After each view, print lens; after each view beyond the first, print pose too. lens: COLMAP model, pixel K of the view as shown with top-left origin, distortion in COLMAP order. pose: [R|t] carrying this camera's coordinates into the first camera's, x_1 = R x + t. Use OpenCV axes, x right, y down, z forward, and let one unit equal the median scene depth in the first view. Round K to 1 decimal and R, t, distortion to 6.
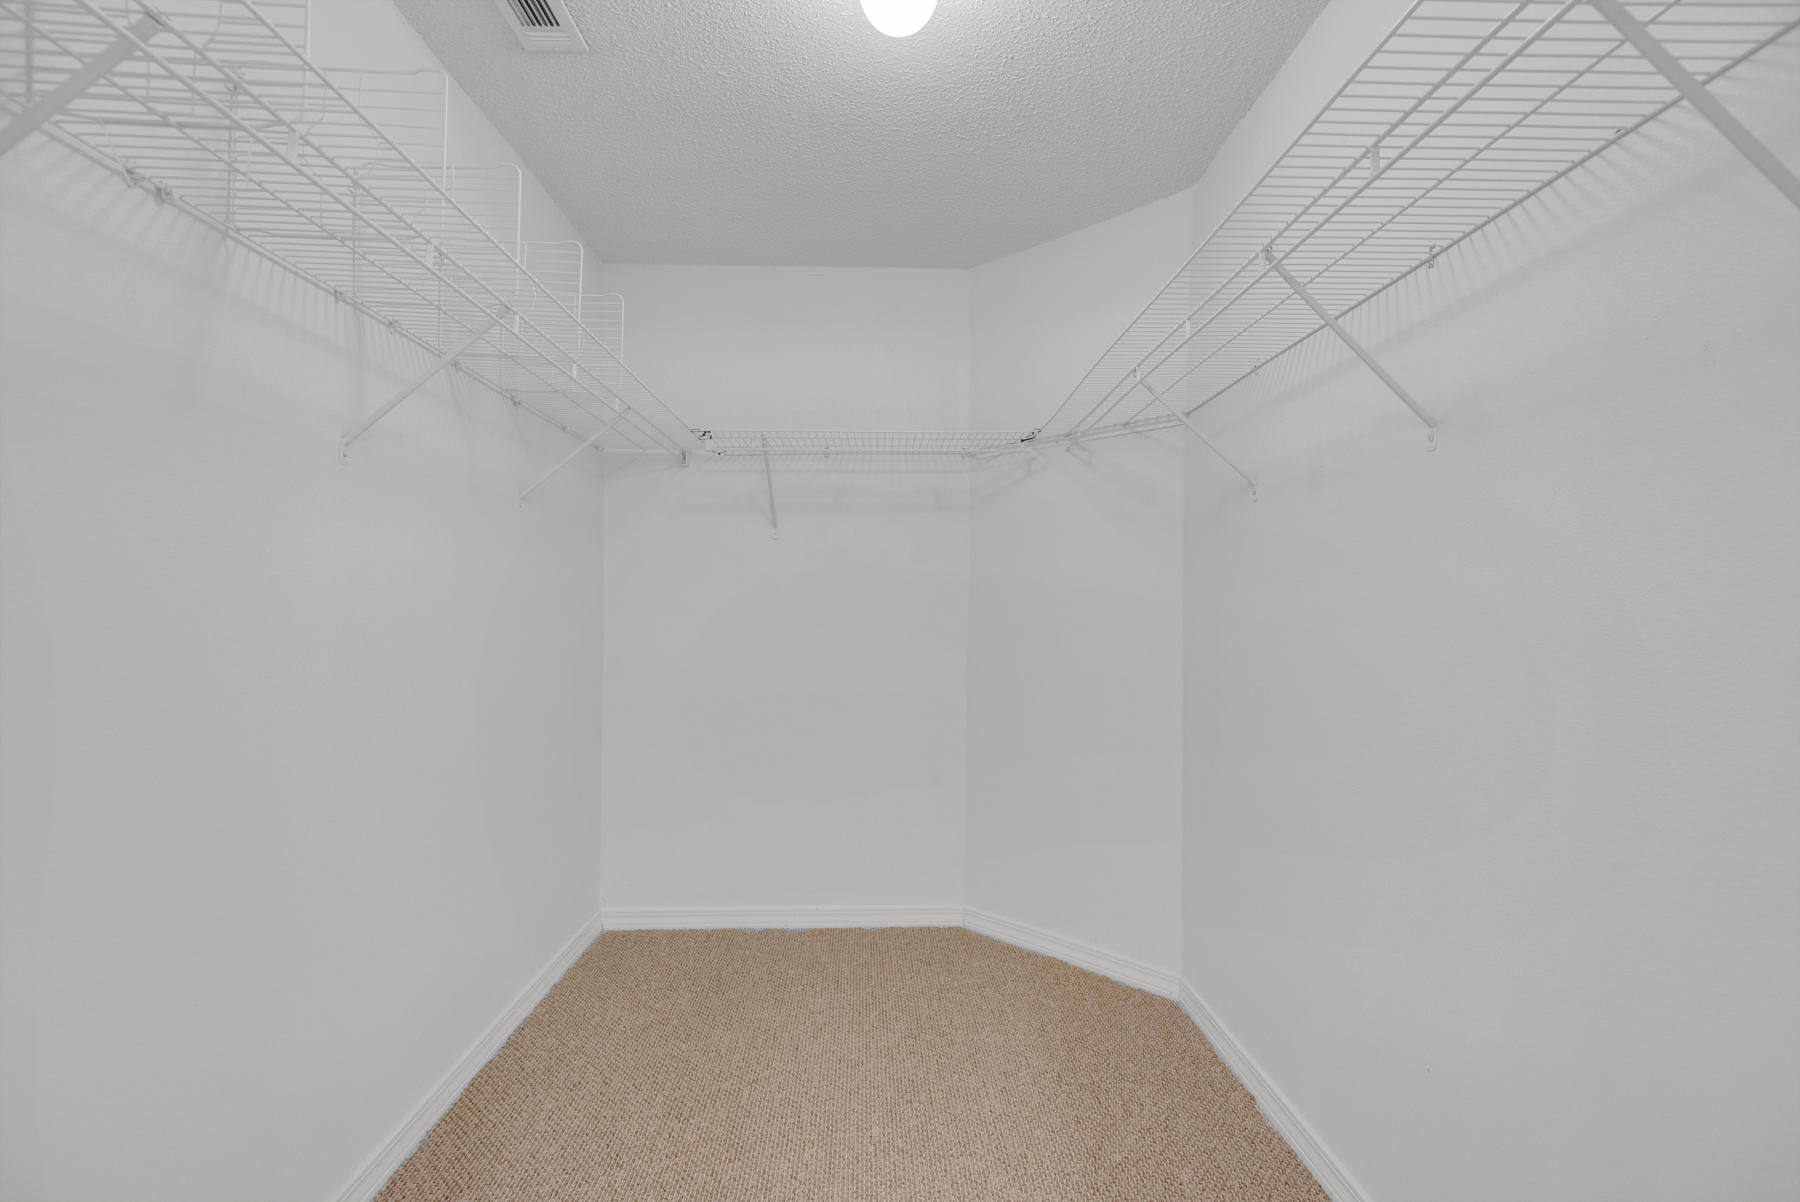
lens RADIAL K [[839.6, 0, 919.8], [0, 839.6, 607.1], [0, 0, 1]] dist [0.031085, -0.012034]
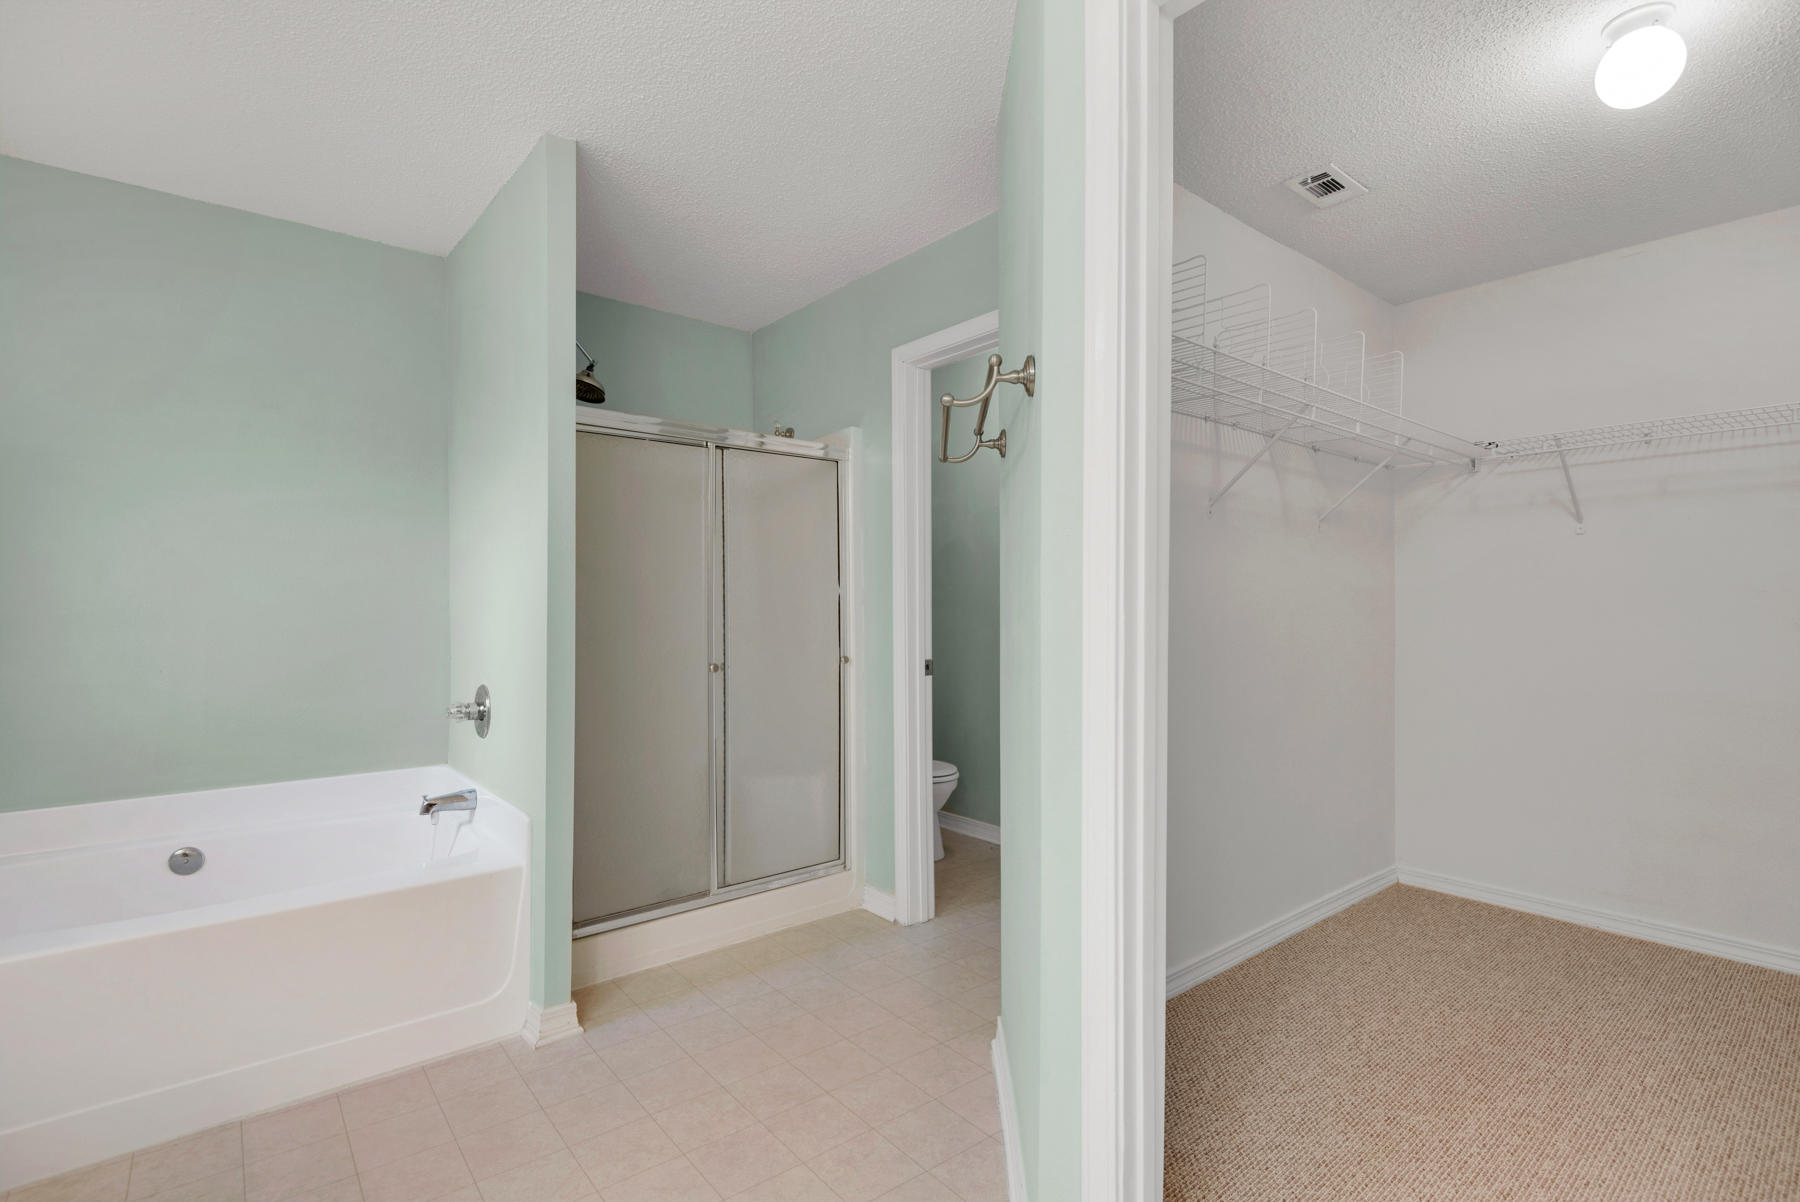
lens RADIAL K [[850.6, 0, 913.0], [0, 850.6, 596.9], [0, 0, 1]] dist [0.020639, -0.008783]
pose [[0.621128, -0.015365, -0.783559, 0.144791], [0.003303, 0.999850, -0.016988, 0.008164], [0.783702, 0.007963, 0.621085, -0.265553]]
